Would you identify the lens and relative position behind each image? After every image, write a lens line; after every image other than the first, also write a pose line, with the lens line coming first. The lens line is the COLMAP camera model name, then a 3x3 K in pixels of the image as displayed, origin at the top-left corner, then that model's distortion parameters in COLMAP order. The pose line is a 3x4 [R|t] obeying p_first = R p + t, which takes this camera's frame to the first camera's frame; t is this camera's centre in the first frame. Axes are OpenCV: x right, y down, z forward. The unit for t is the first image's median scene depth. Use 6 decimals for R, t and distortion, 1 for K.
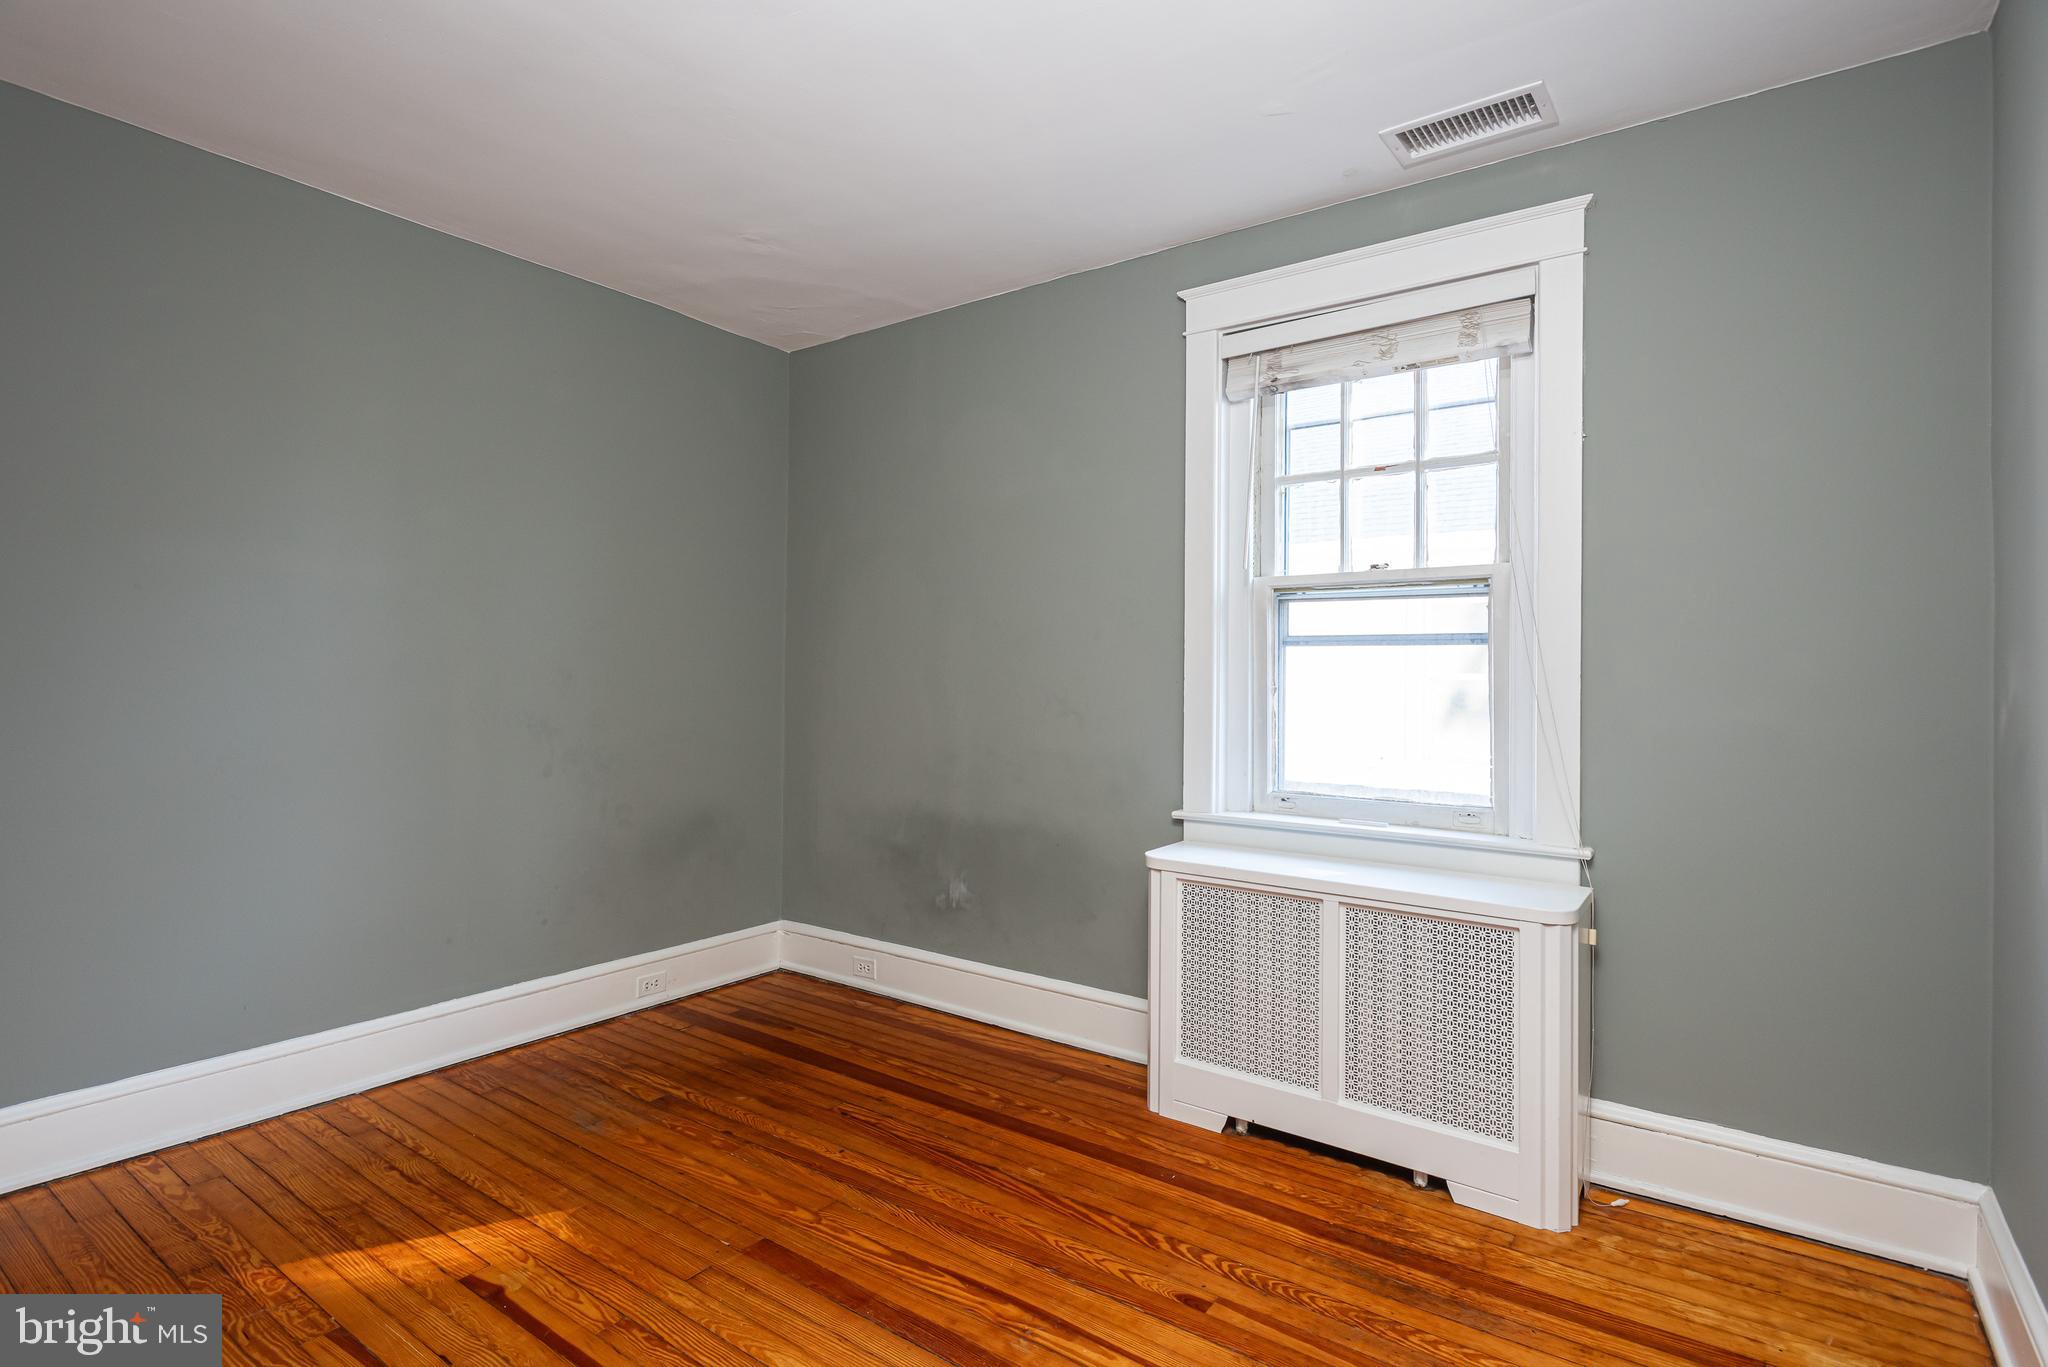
lens RADIAL K [[1000.8, 0, 1033.4], [0, 1000.8, 675.7], [0, 0, 1]] dist [0.001784, -0.000025]
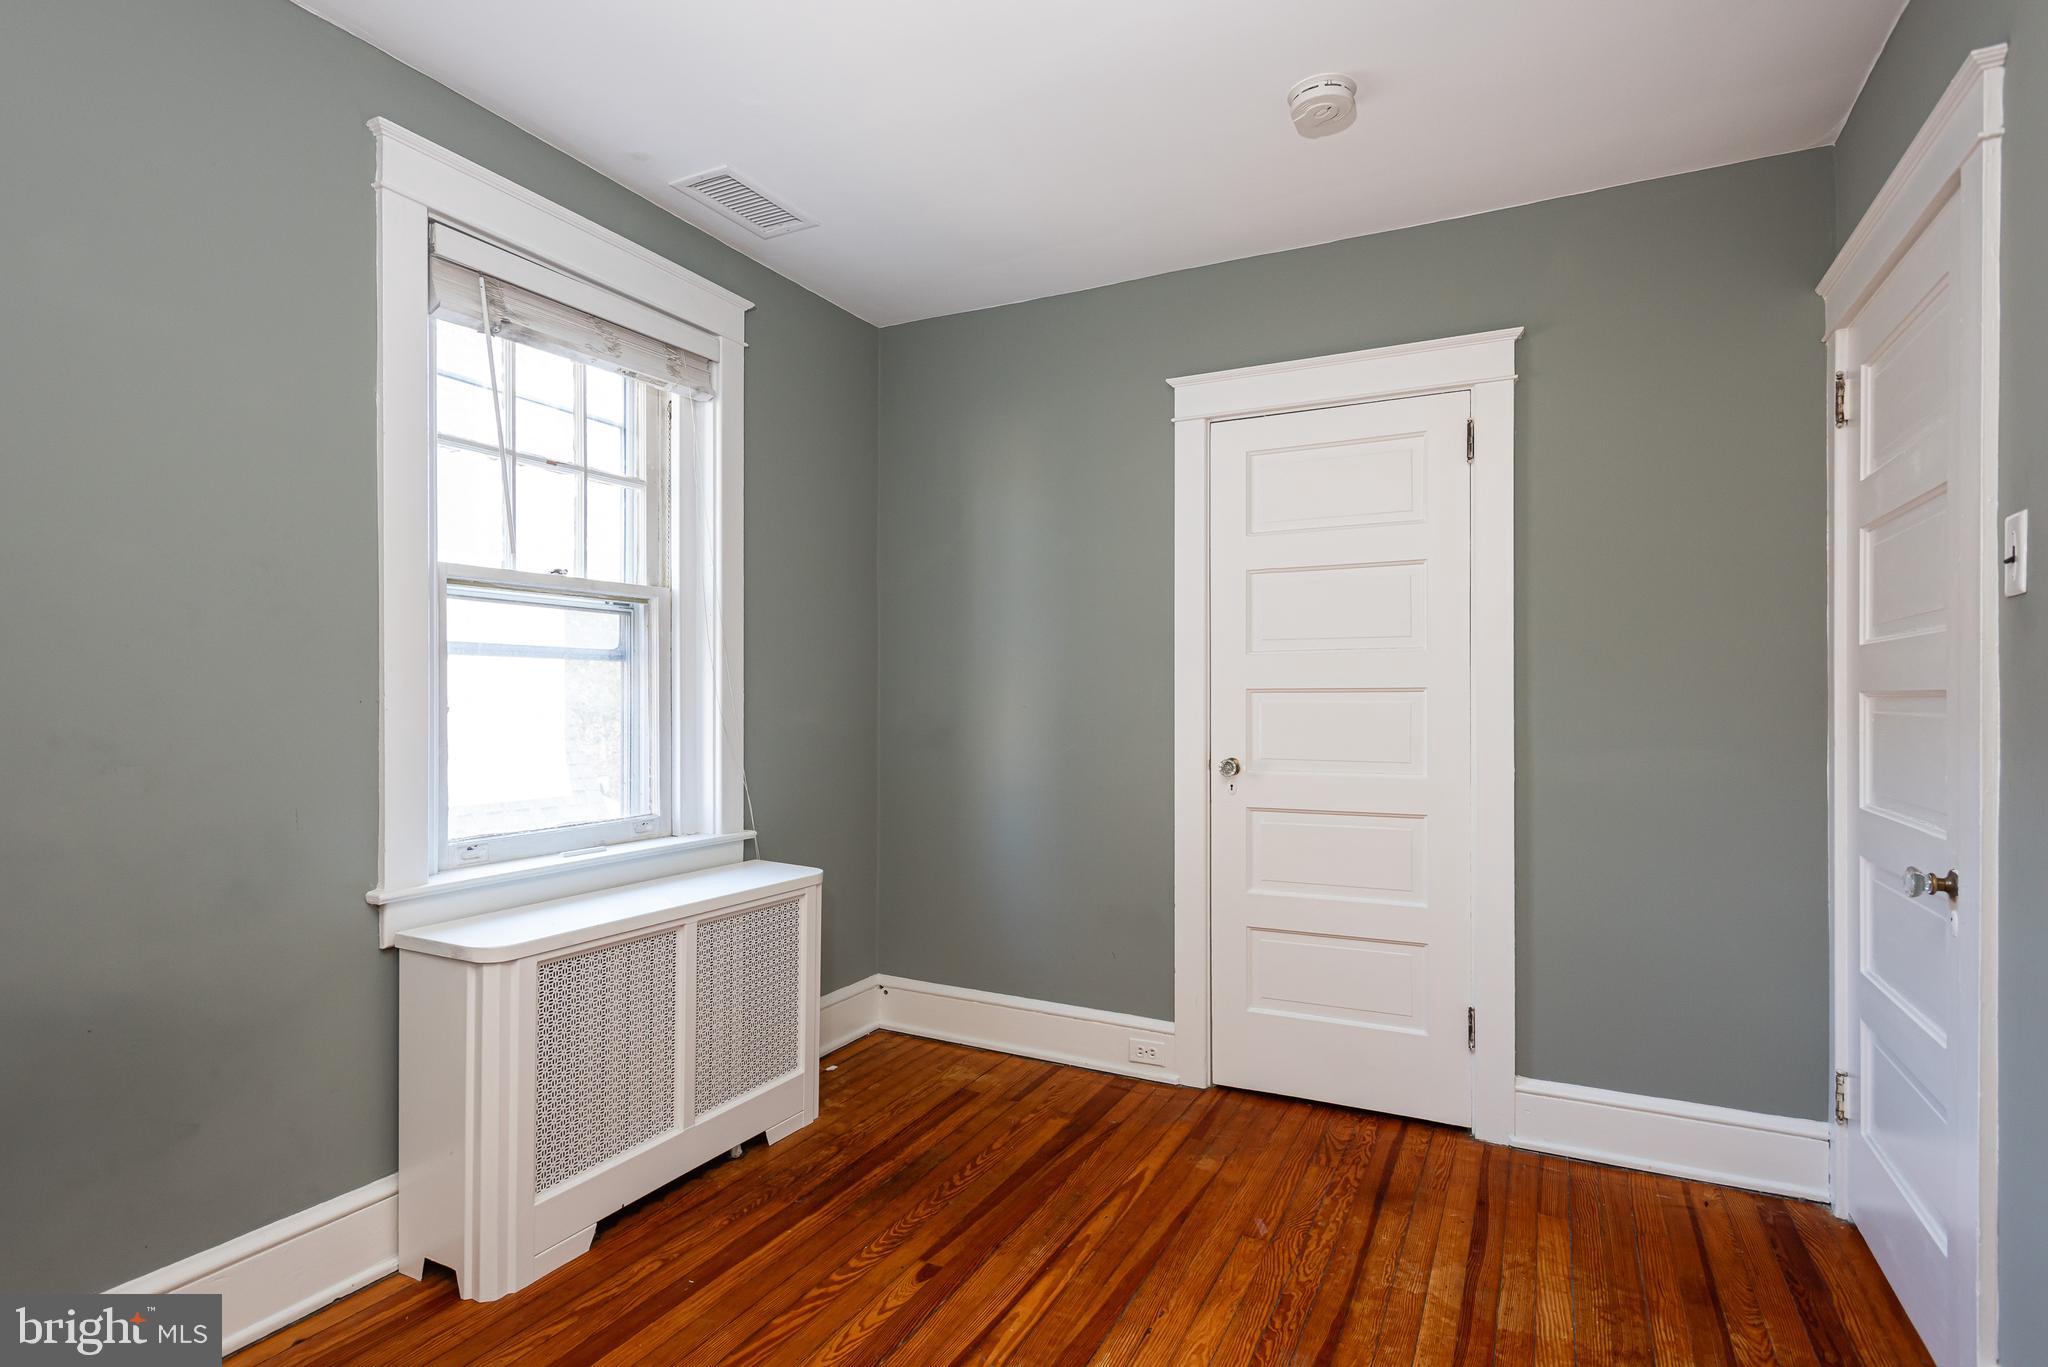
lens RADIAL K [[1005.7, 0, 1021.6], [0, 1005.7, 712.5], [0, 0, 1]] dist [0.002571, -0.001280]
pose [[-0.136114, -0.025051, 0.990376, -0.698779], [-0.011035, 0.999657, 0.023769, -0.008621], [-0.990632, -0.007693, -0.136344, 0.796762]]
